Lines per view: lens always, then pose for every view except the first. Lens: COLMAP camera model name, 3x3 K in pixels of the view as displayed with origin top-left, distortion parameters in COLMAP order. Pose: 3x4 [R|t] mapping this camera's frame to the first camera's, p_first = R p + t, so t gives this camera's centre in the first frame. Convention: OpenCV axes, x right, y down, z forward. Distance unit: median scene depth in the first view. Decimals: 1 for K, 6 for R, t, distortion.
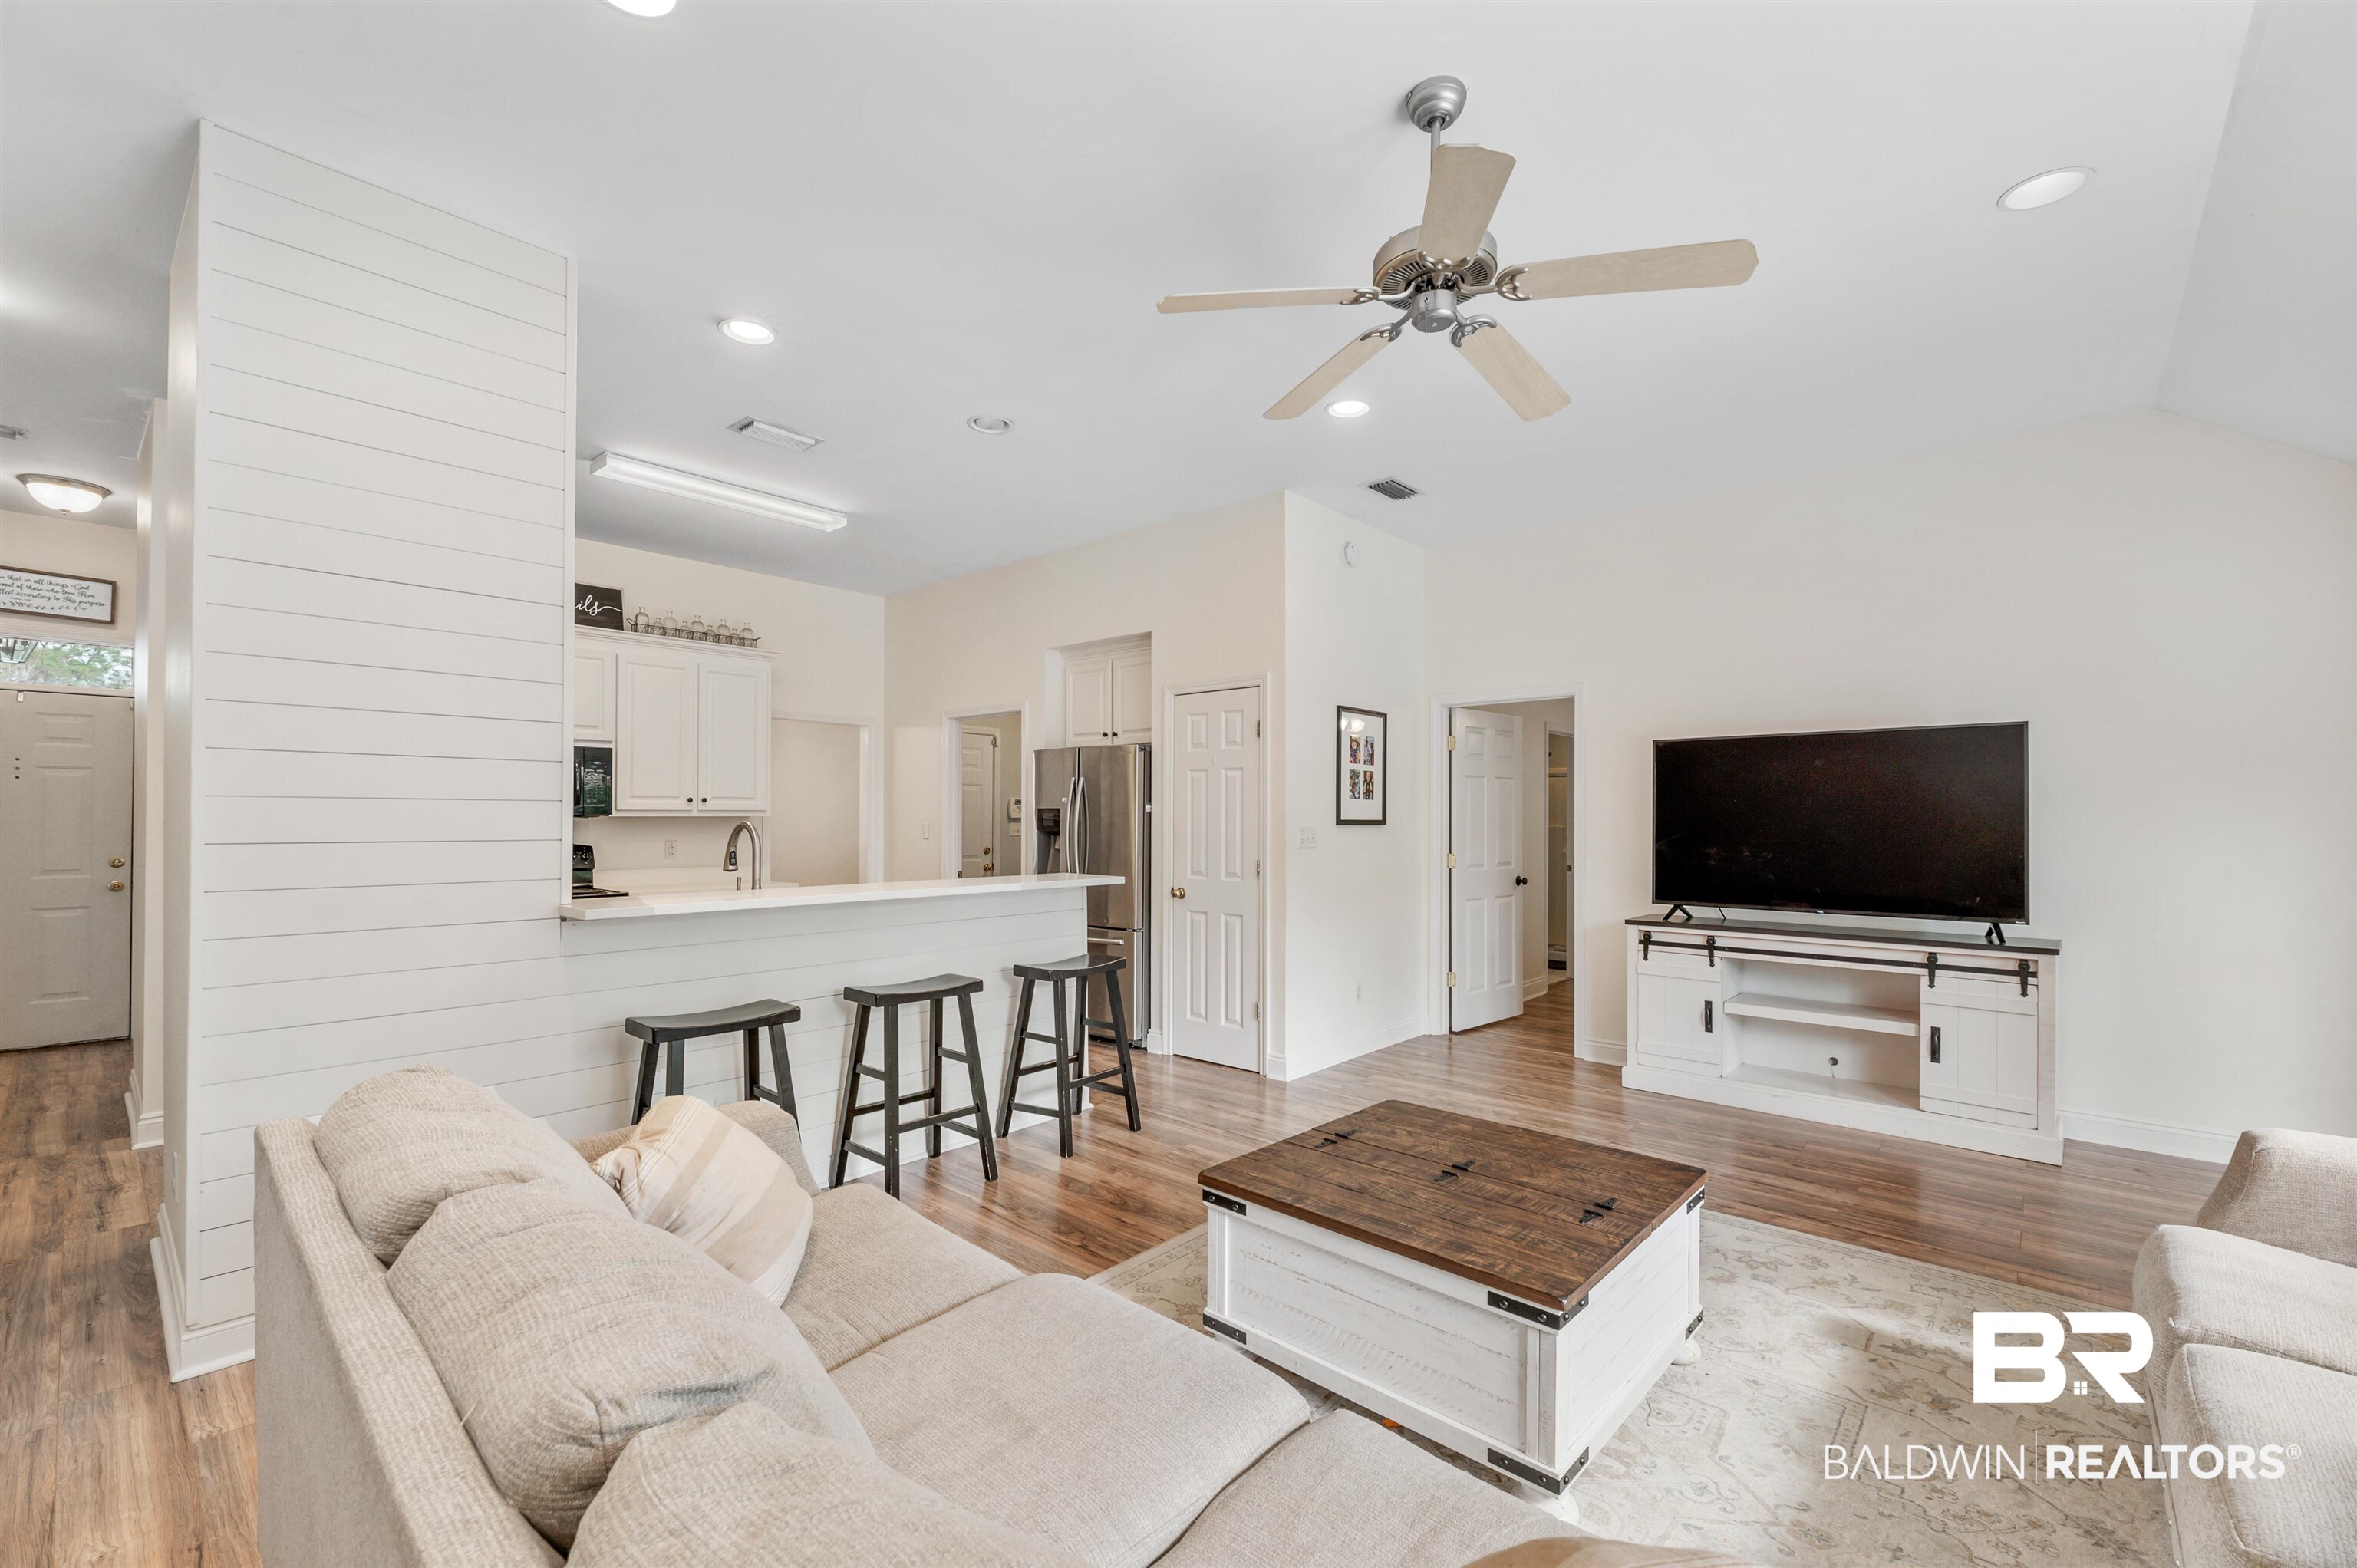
lens RADIAL K [[980.5, 0, 1178.5], [0, 980.5, 810.0], [0, 0, 1]] dist [-0.001749, -0.000434]
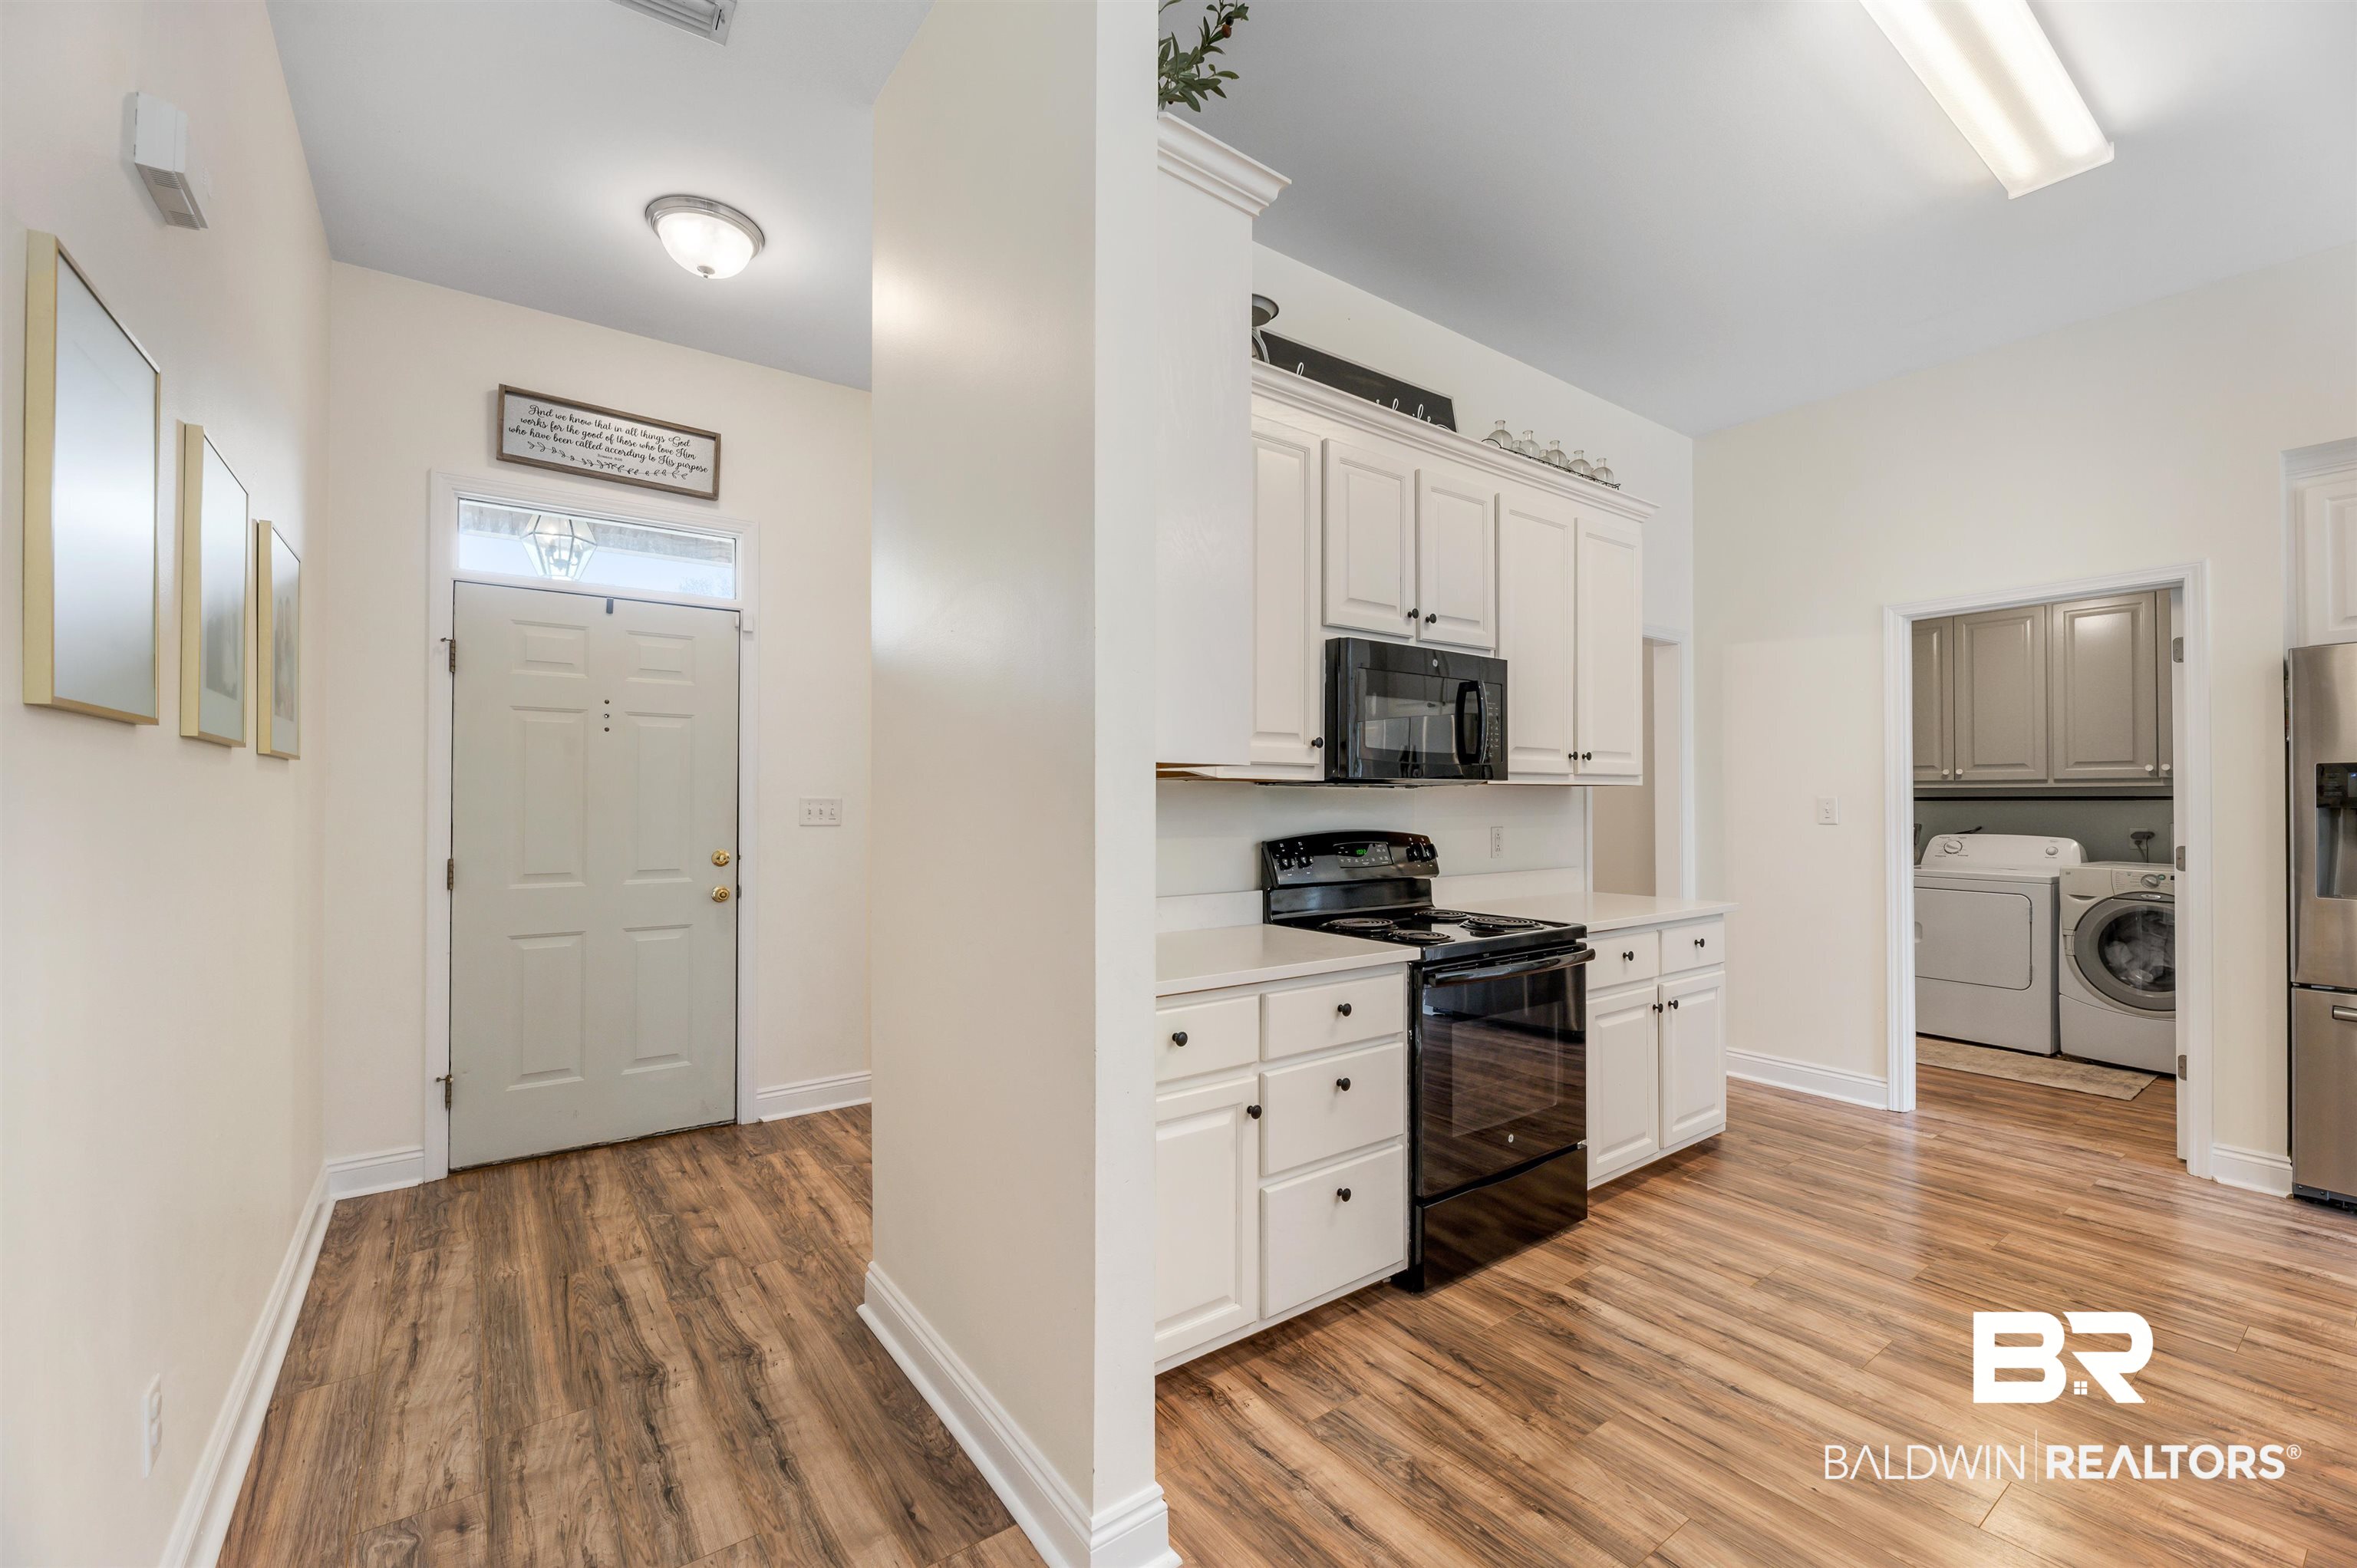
lens RADIAL K [[968.2, 0, 1173.8], [0, 968.2, 792.2], [0, 0, 1]] dist [0.000616, -0.004008]
pose [[0.976459, -0.005572, -0.215630, -0.747102], [0.005069, 0.999983, -0.002883, 0.014124], [0.215642, 0.001722, 0.976471, 0.493657]]
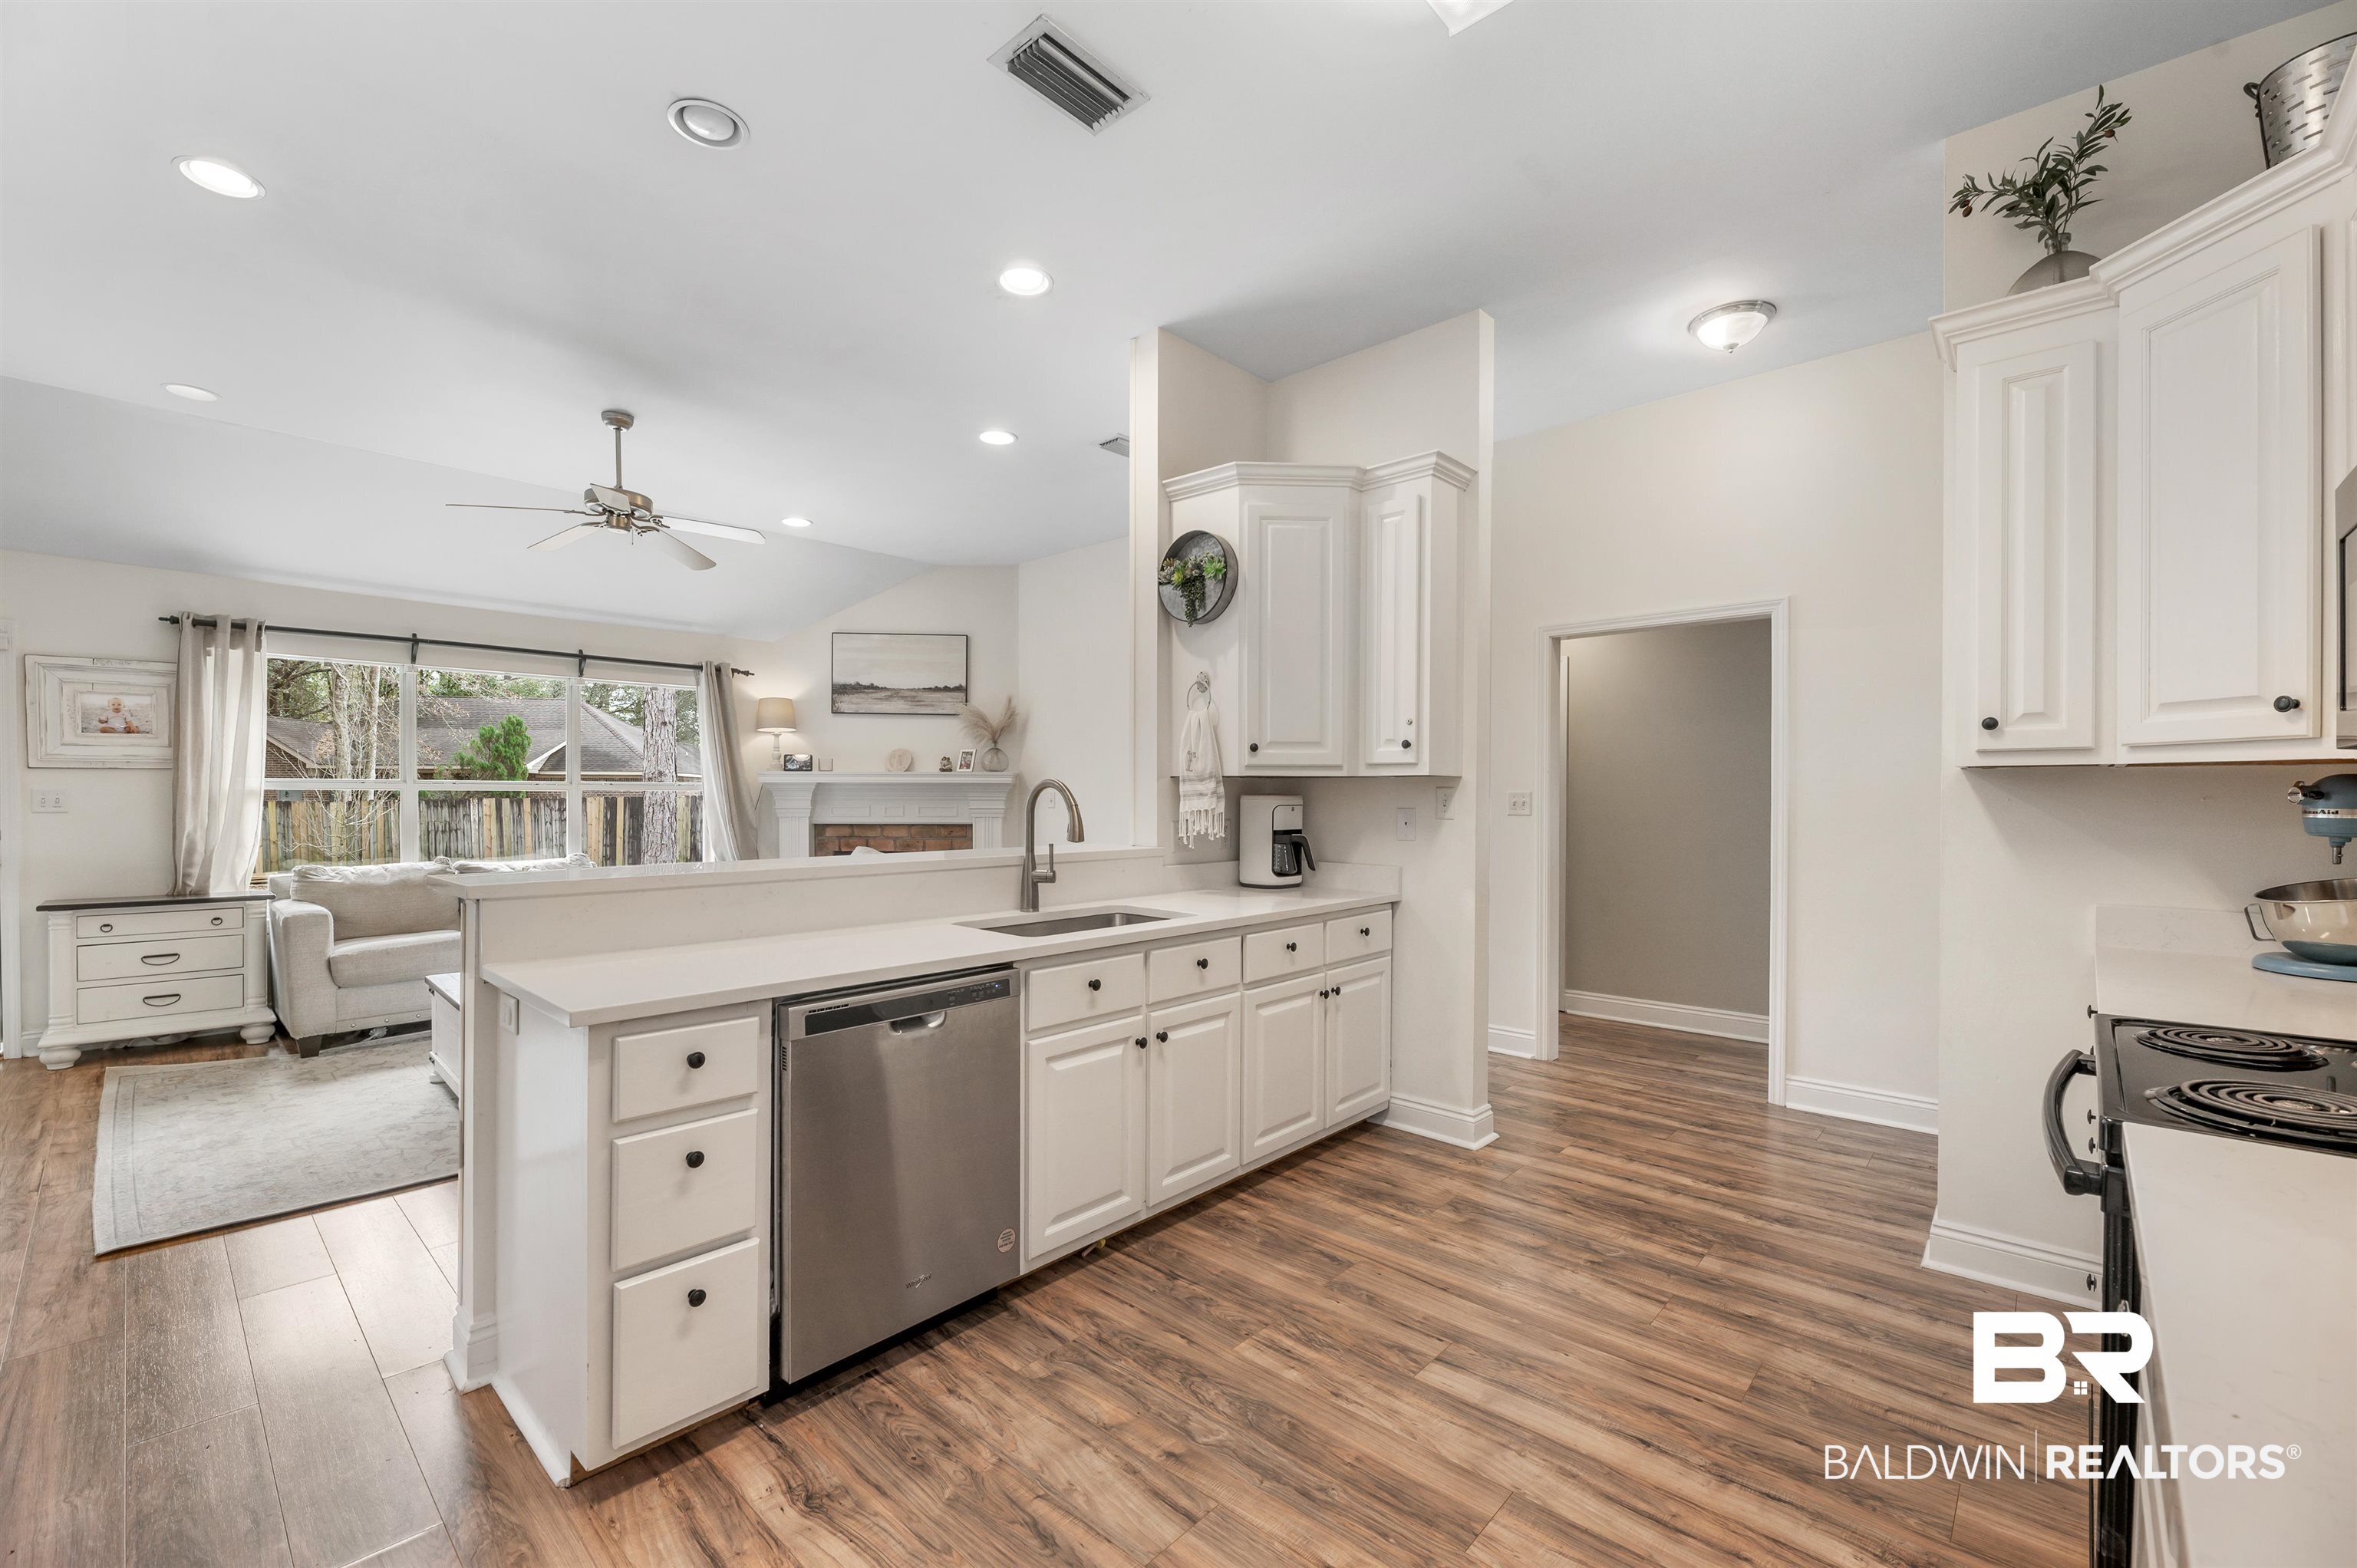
lens RADIAL K [[964.8, 0, 1171.2], [0, 964.8, 792.9], [0, 0, 1]] dist [-0.003995, -0.000851]
pose [[-0.999641, -0.005483, 0.026227, -0.420846], [-0.005676, 0.999957, -0.007297, 0.021600], [-0.026186, -0.007444, -0.999629, 1.347557]]
